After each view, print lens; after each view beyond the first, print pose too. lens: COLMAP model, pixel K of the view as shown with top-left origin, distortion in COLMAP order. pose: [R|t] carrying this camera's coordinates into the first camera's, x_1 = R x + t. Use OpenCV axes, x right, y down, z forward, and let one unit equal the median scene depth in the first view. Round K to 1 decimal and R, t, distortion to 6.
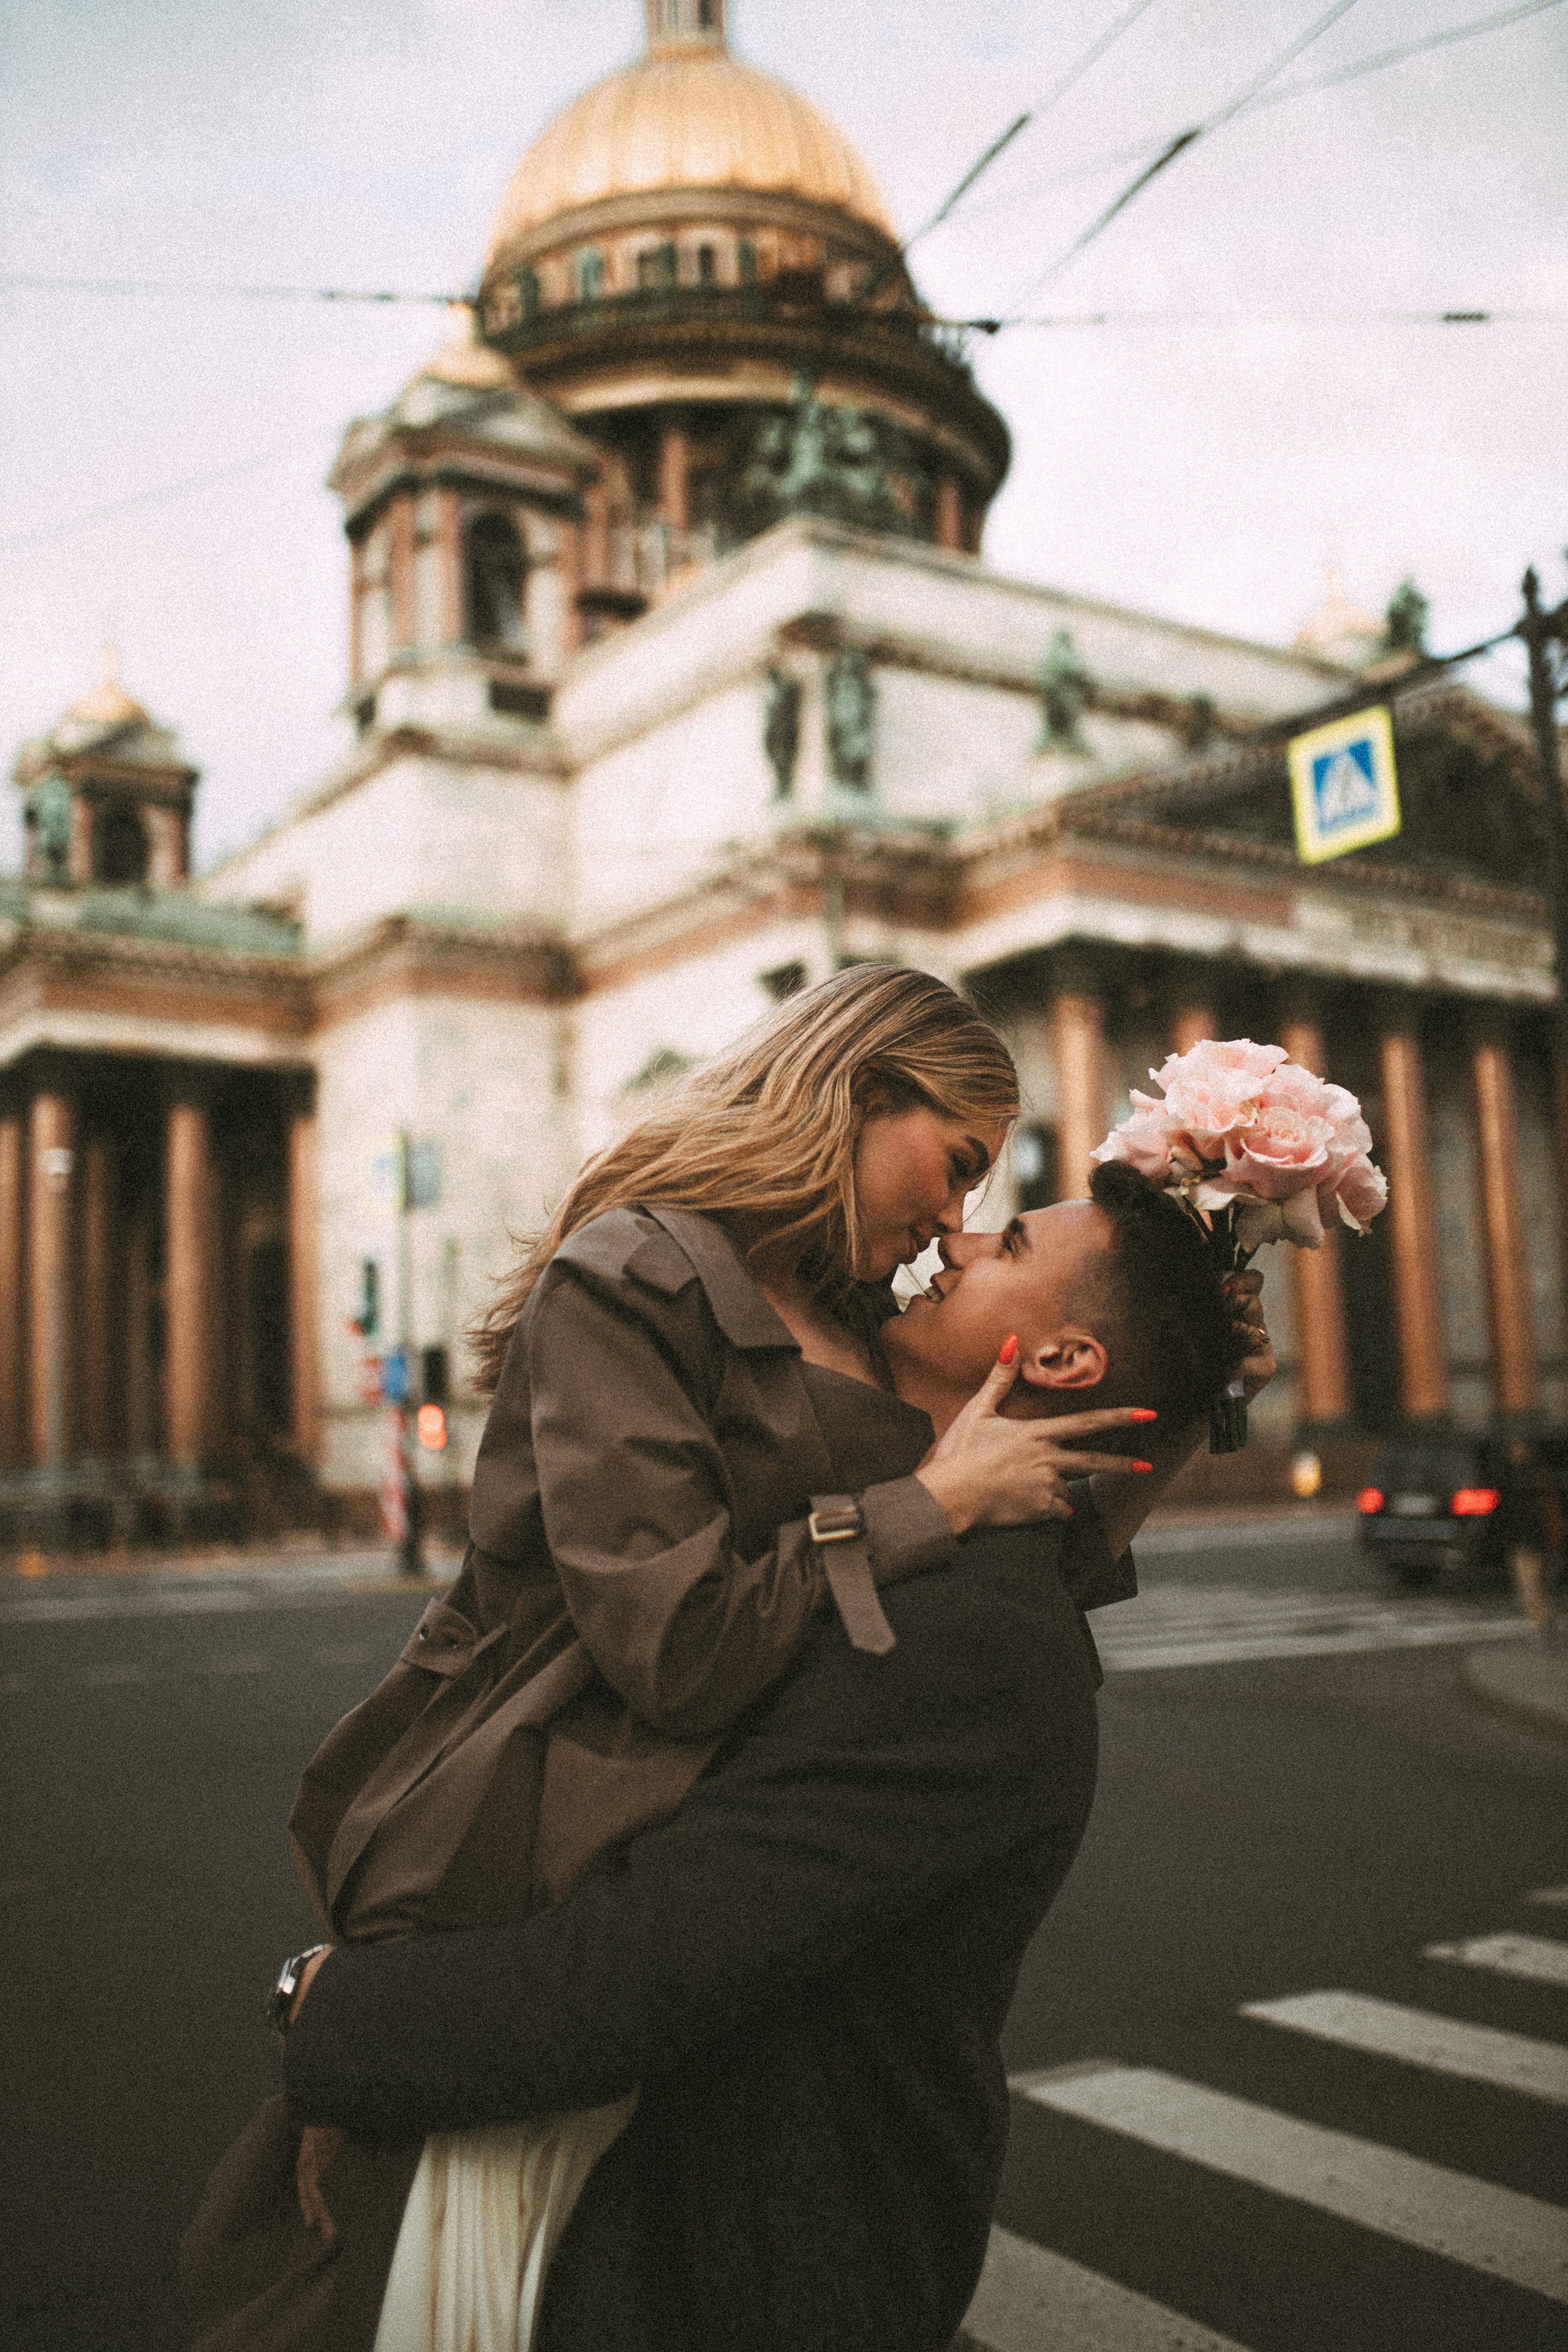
lens RADIAL K [[2235.0, 0, 792.8], [0, 2235.0, 1175.1], [0, 0, 1]] dist [-0.071550, 0.104751]
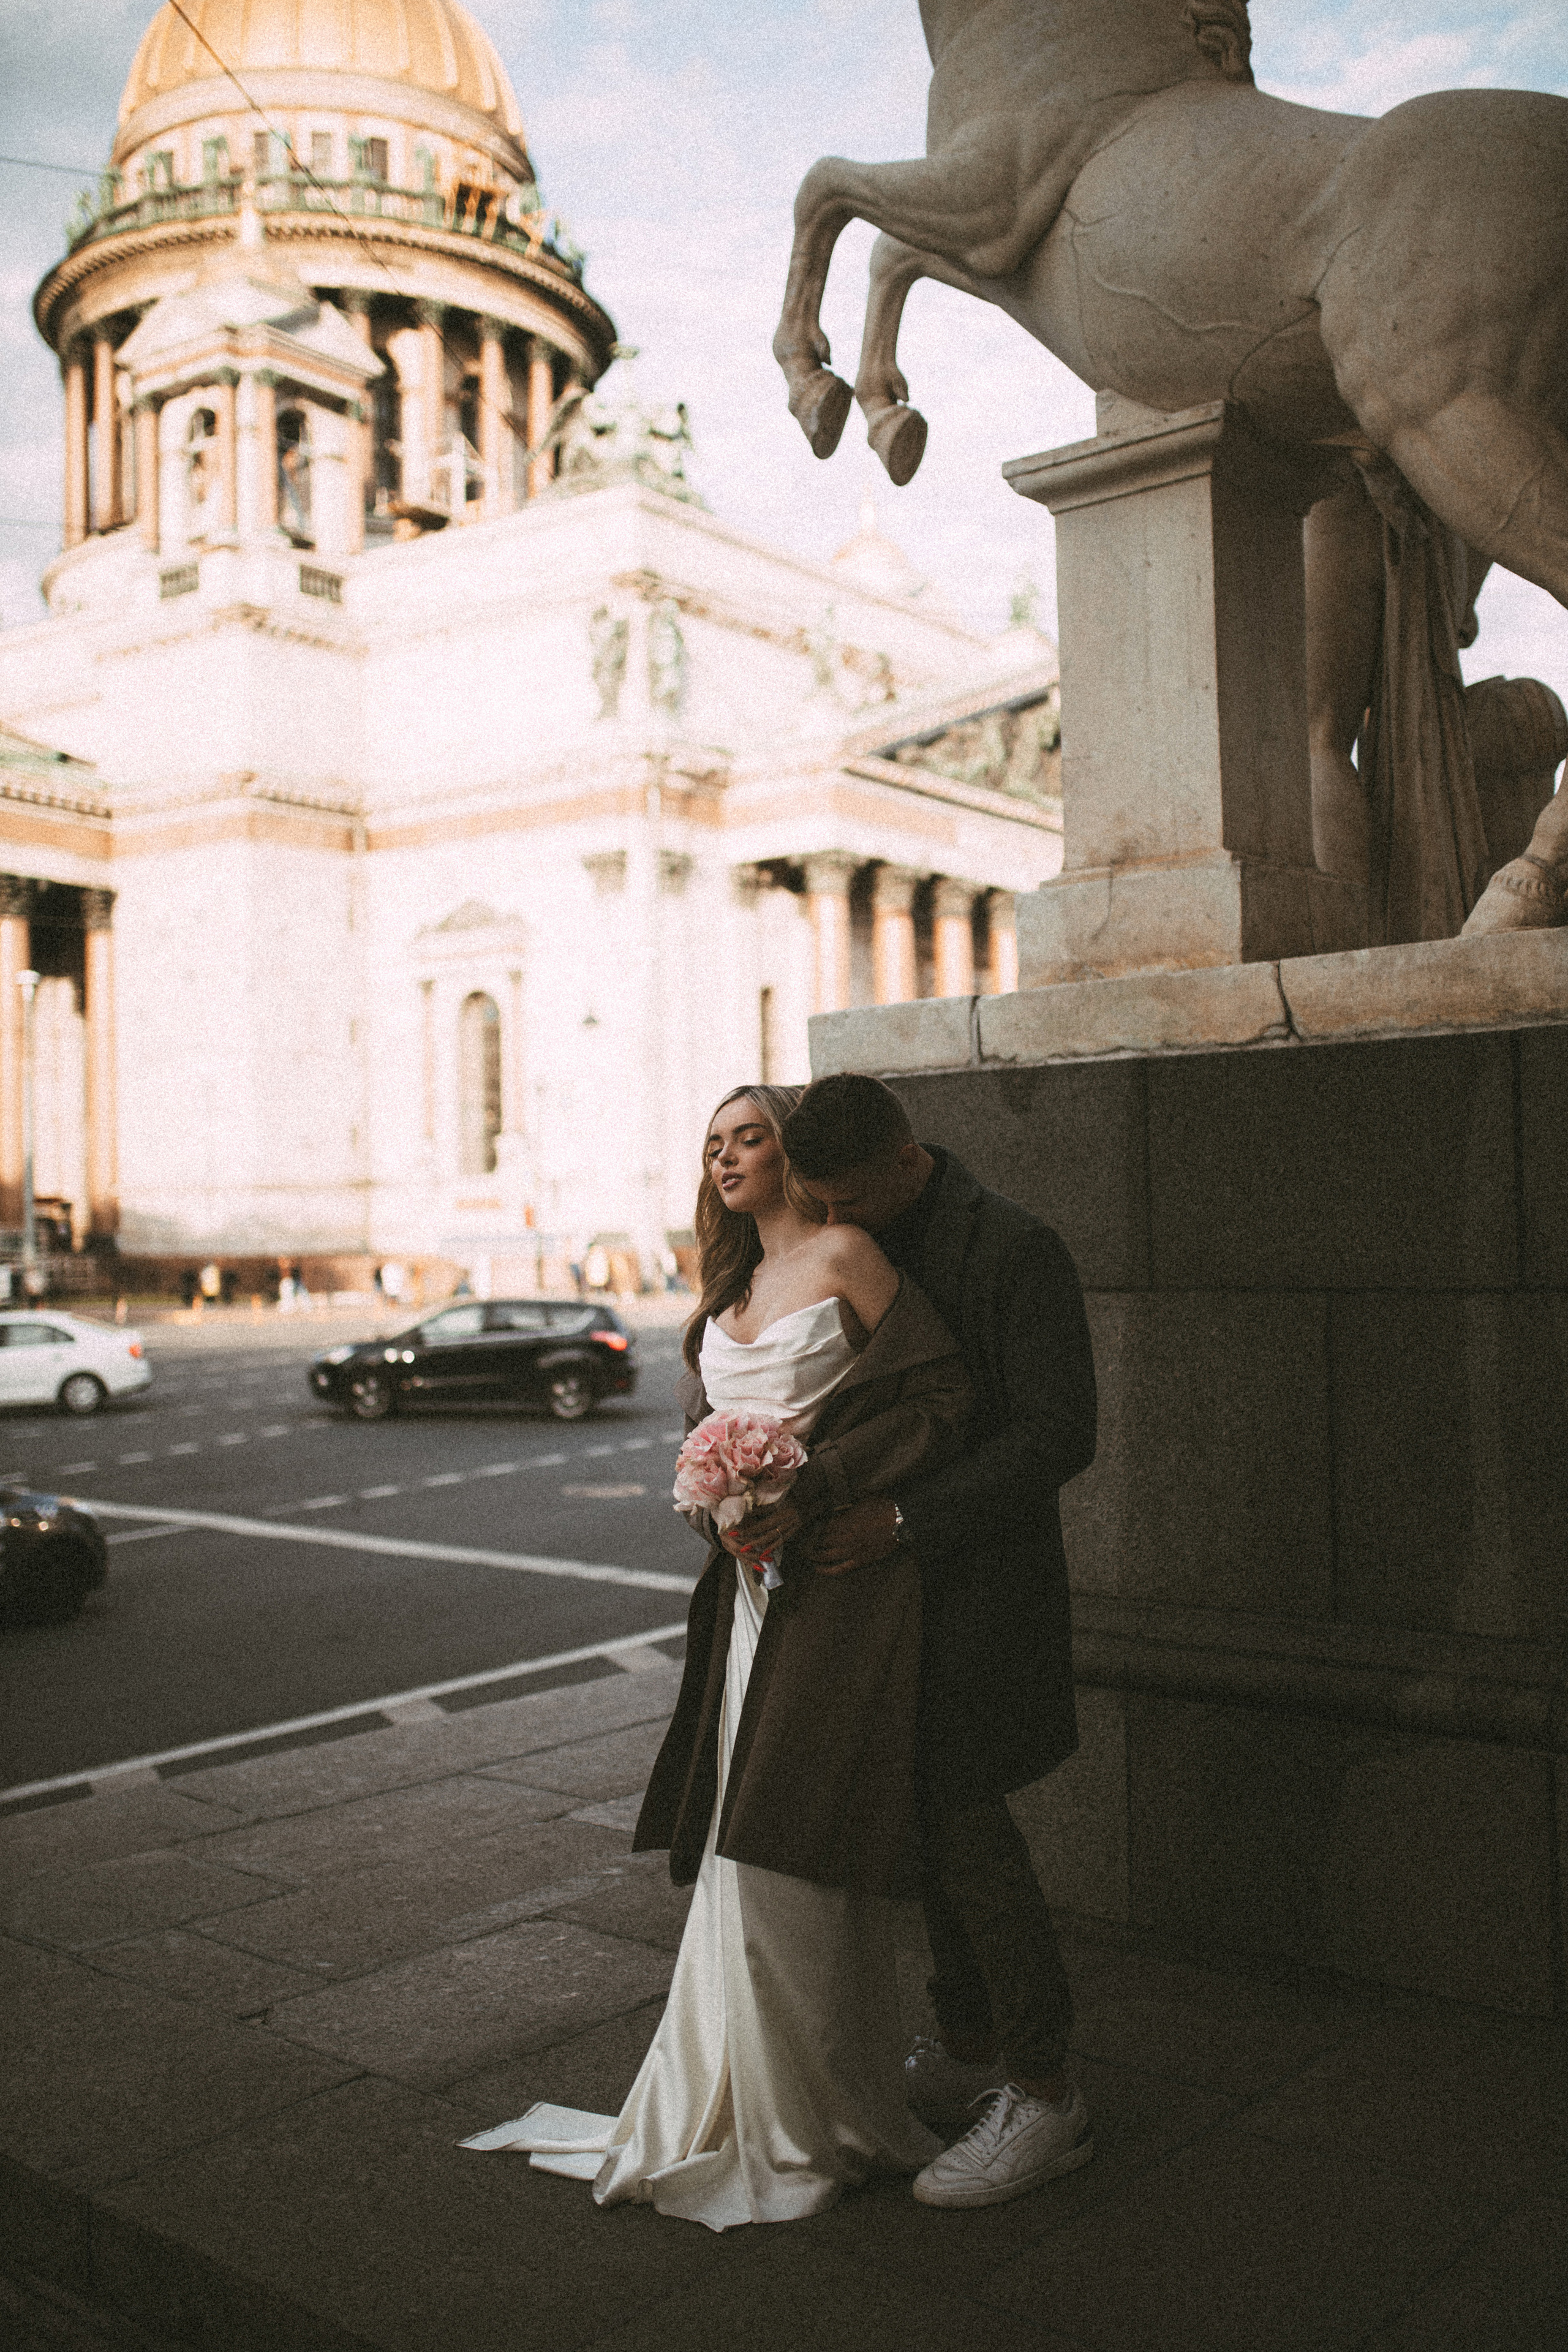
lens RADIAL K [[2235.0, 0, 792.8], [0, 2235.0, 1175.1], [0, 0, 1]] dist [-0.071550, 0.104751]
pose [[0.935756, 0.027501, 0.351573, -0.300826], [-0.062924, 0.993976, 0.089730, -0.027780], [-0.346988, -0.106088, 0.931850, -0.199986]]
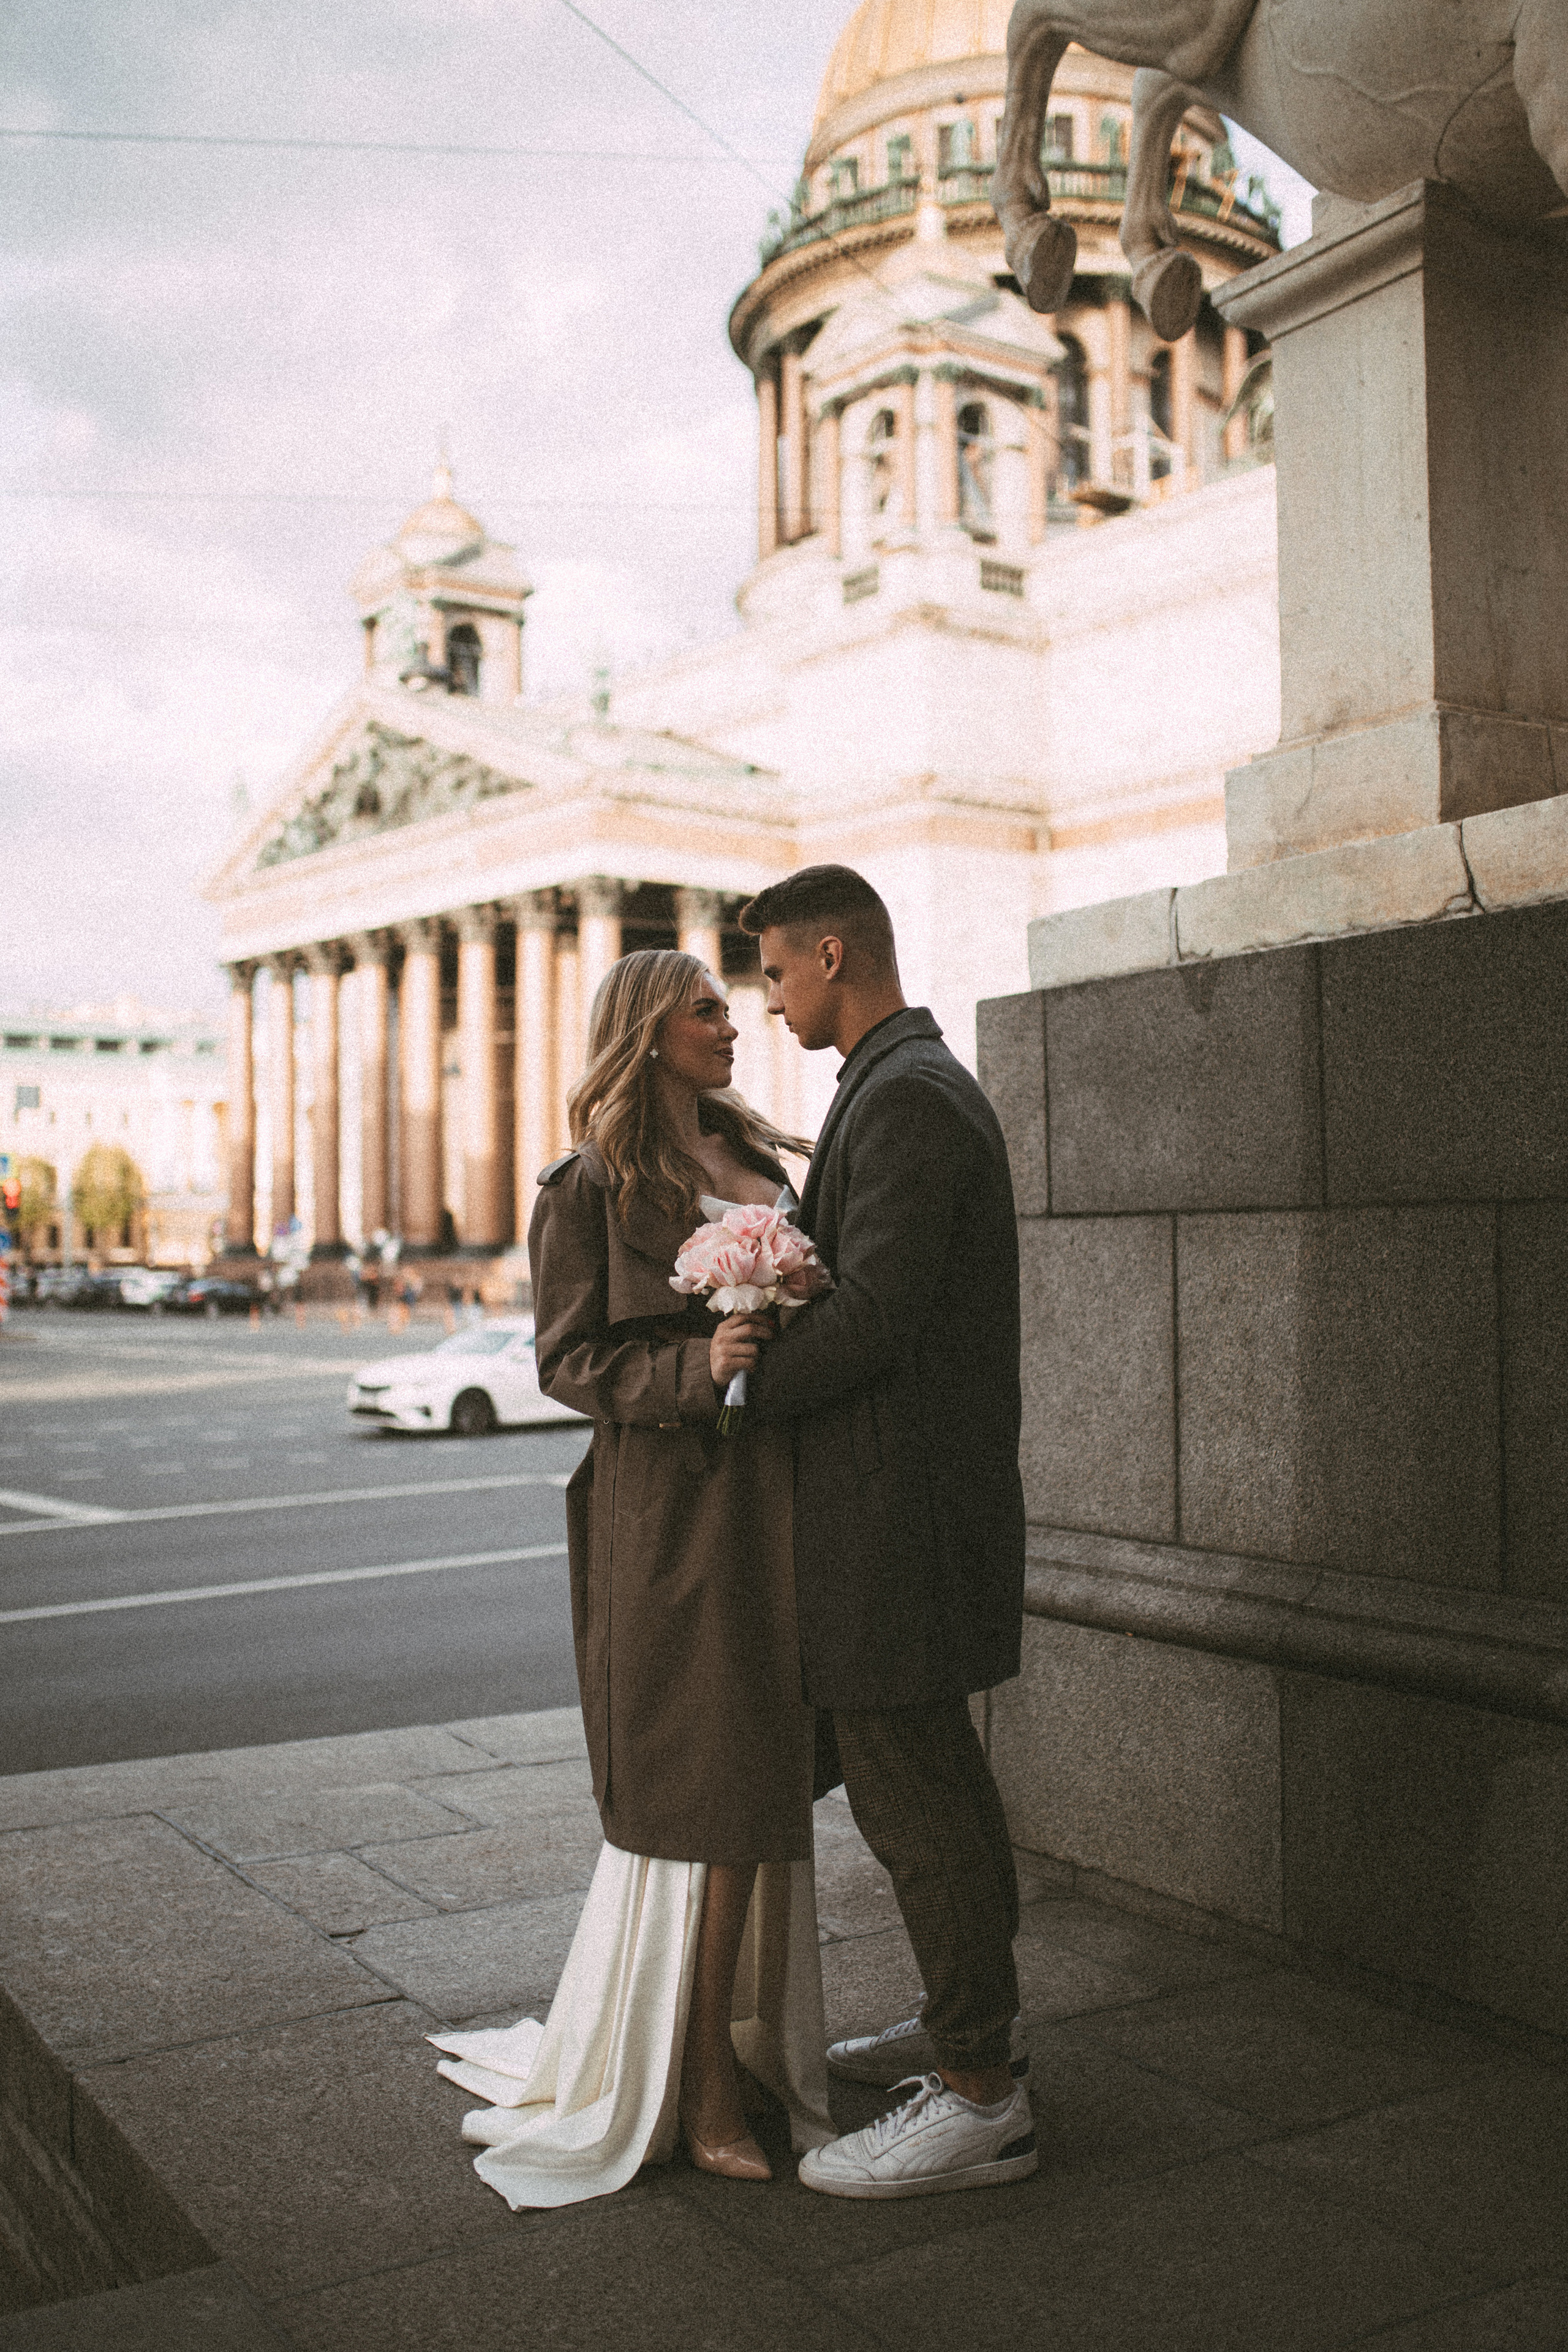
lens RADIAL K [[2331.4, 0, 784.0], [0, 2331.4, 1176.0], [0, 0, 1]] dist [-0.063126, 0.080822]
pose [[0.998558, 0.030603, 0.044102, -0.285153], [-0.034843, 0.994495, 0.098822, -0.025533], [-0.040835, -0.100216, 0.994127, -0.201150]]
